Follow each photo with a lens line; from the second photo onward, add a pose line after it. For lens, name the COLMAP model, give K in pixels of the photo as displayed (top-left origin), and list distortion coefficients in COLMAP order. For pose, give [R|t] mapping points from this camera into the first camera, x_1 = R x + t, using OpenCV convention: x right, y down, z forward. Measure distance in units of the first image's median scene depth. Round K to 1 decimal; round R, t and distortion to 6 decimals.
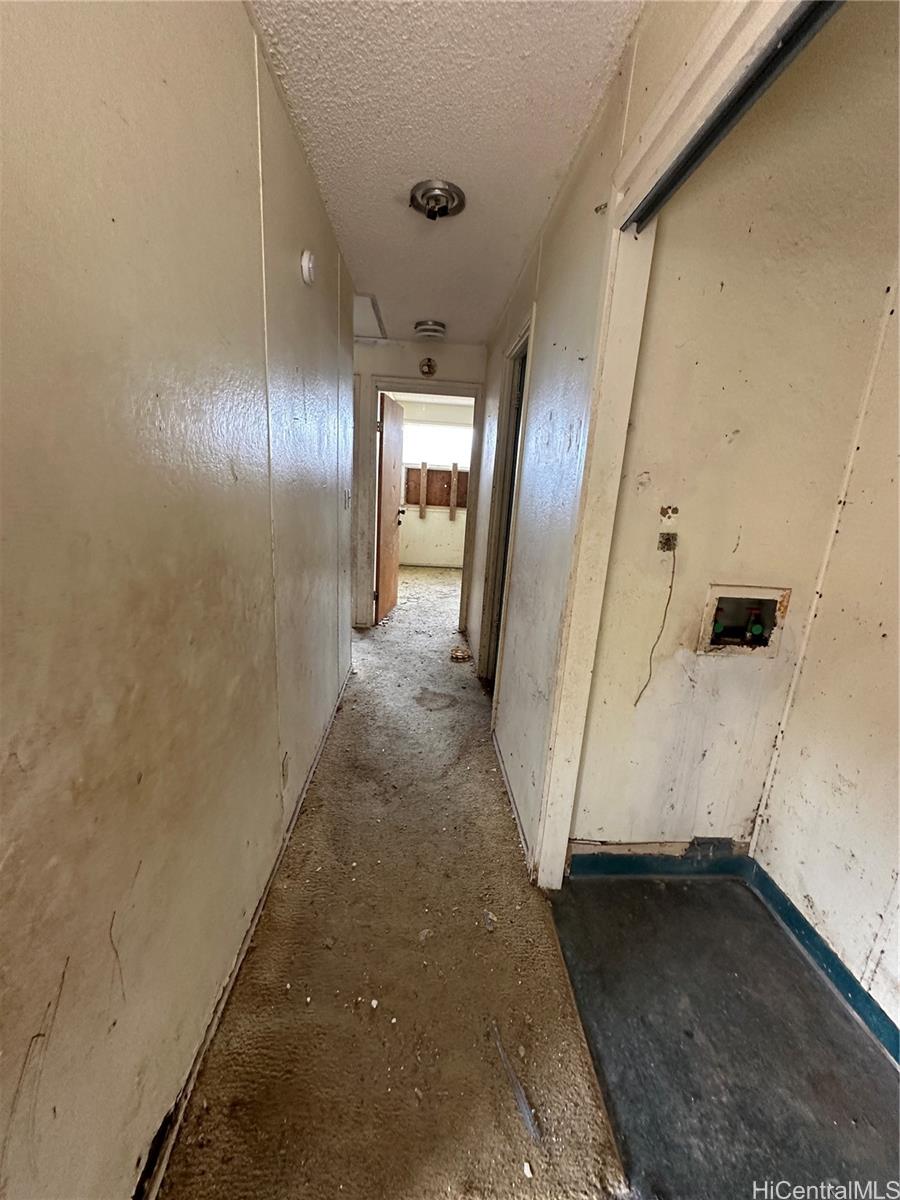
lens RADIAL K [[480.8, 0, 451.1], [0, 480.8, 598.8], [0, 0, 1]] dist [-0.004562, 0.000791]
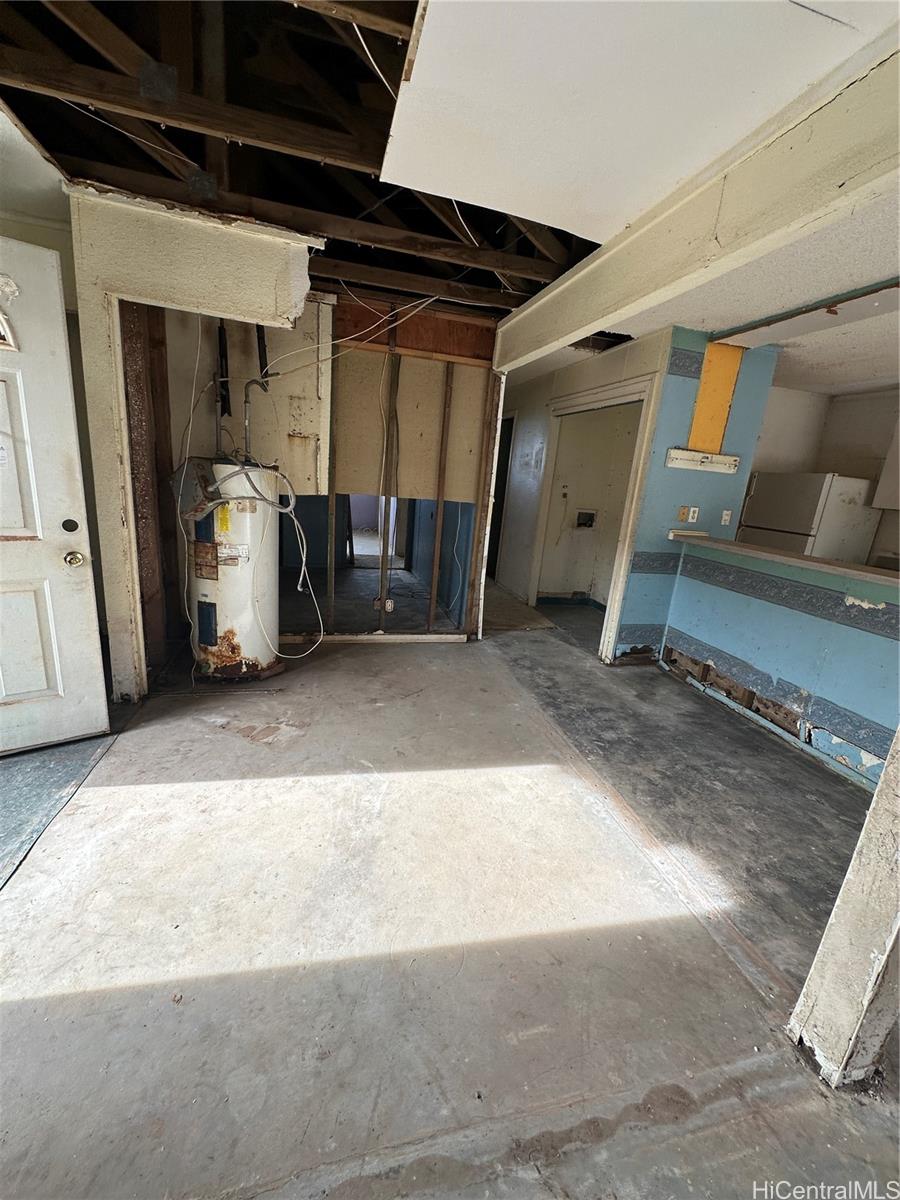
lens RADIAL K [[480.8, 0, 450.0], [0, 480.8, 600.1], [0, 0, 1]] dist [-0.004562, 0.000791]
pose [[0.980386, -0.029389, 0.194881, -1.030427], [0.024526, 0.999326, 0.027317, 0.504449], [-0.195553, -0.022002, 0.980446, -2.195798]]
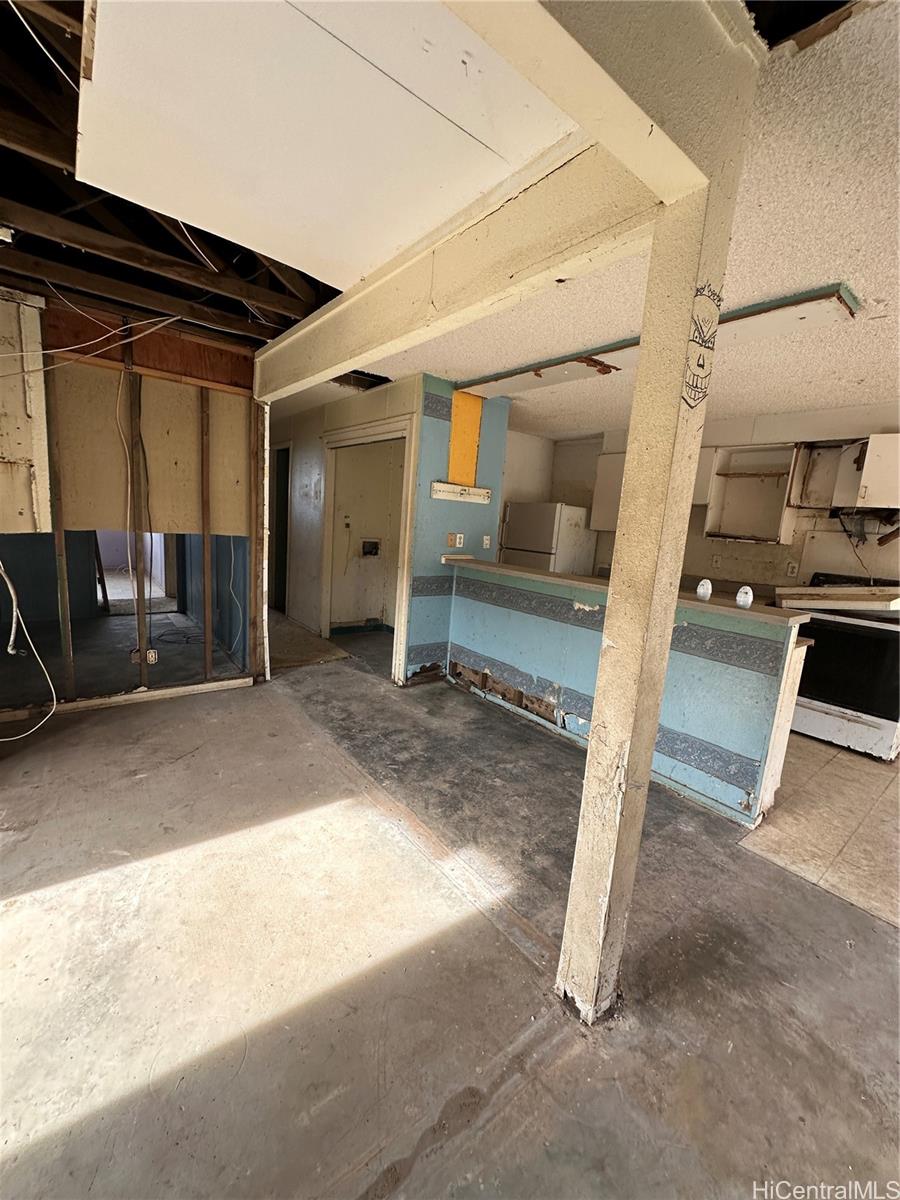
lens RADIAL K [[480.8, 0, 450.1], [0, 480.8, 599.9], [0, 0, 1]] dist [-0.004562, 0.000791]
pose [[0.820073, -0.095926, 0.564162, -0.946377], [0.117948, 0.993016, -0.002606, 0.503648], [-0.559972, 0.068679, 0.825660, -2.228662]]
